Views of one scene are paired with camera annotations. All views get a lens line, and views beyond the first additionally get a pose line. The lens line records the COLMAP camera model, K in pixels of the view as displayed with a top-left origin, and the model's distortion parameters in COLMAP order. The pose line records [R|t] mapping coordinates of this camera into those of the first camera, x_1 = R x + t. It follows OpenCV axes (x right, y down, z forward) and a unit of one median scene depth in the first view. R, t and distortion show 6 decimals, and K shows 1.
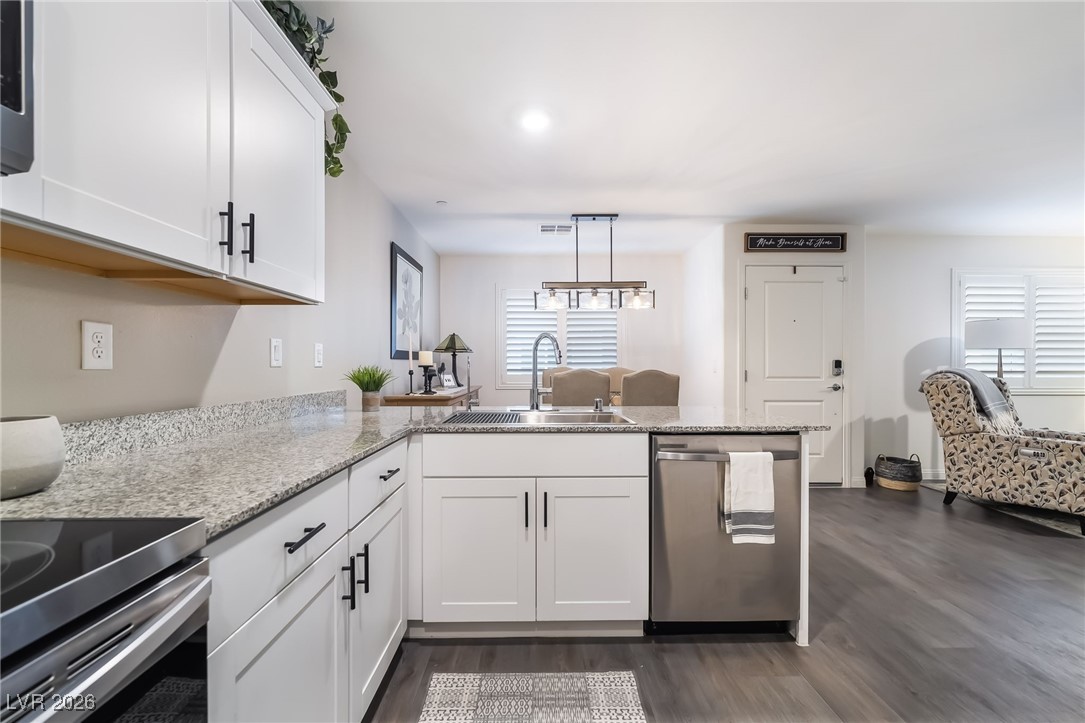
lens RADIAL K [[441.6, 0, 539.2], [0, 441.6, 365.8], [0, 0, 1]] dist [-0.002485, -0.000645]
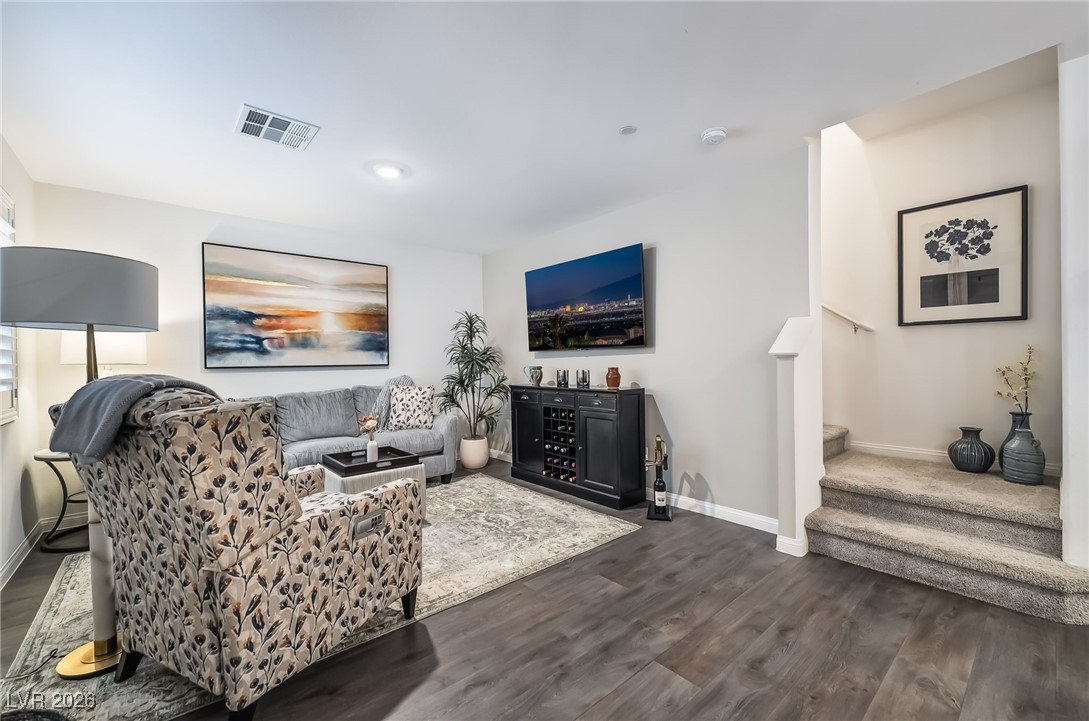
lens RADIAL K [[443.3, 0, 541.2], [0, 443.3, 364.8], [0, 0, 1]] dist [-0.002485, -0.000645]
pose [[-0.638349, 0.000508, 0.769747, 0.762820], [0.012340, 0.999878, 0.009574, -0.002752], [-0.769648, 0.015610, -0.638278, 1.625141]]
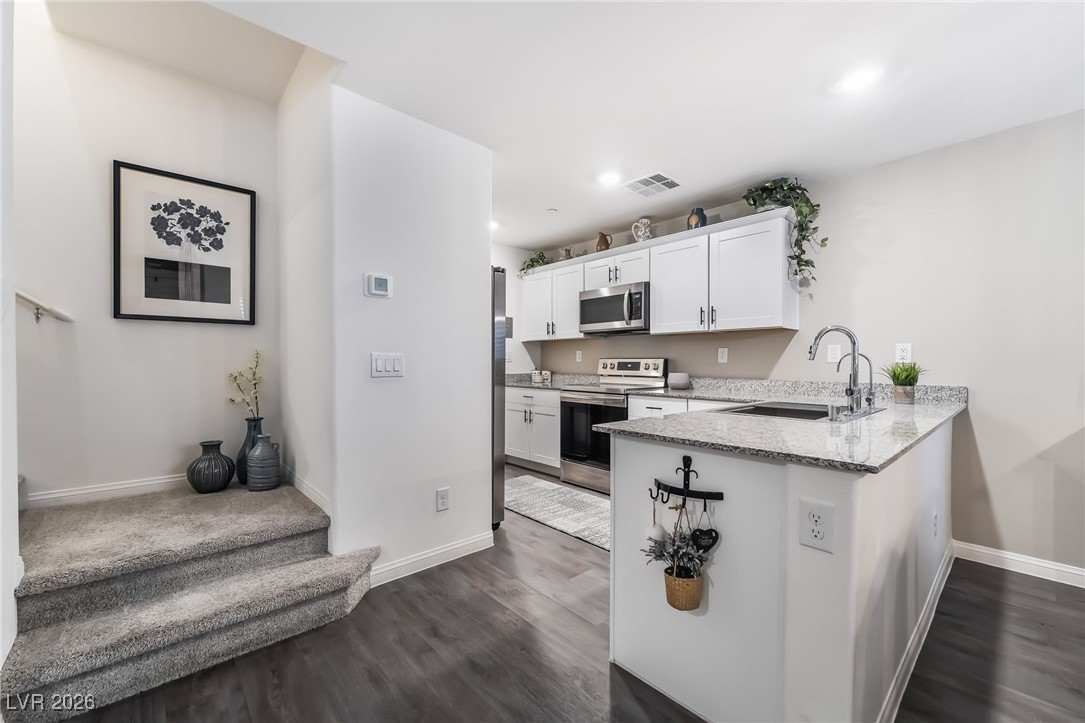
lens RADIAL K [[439.8, 0, 542.5], [0, 439.8, 361.5], [0, 0, 1]] dist [-0.002648, -0.000269]
pose [[-0.749363, -0.000633, -0.662159, 1.053669], [-0.003277, 0.999991, 0.002752, -0.002952], [0.662151, 0.004232, -0.749359, 1.261034]]
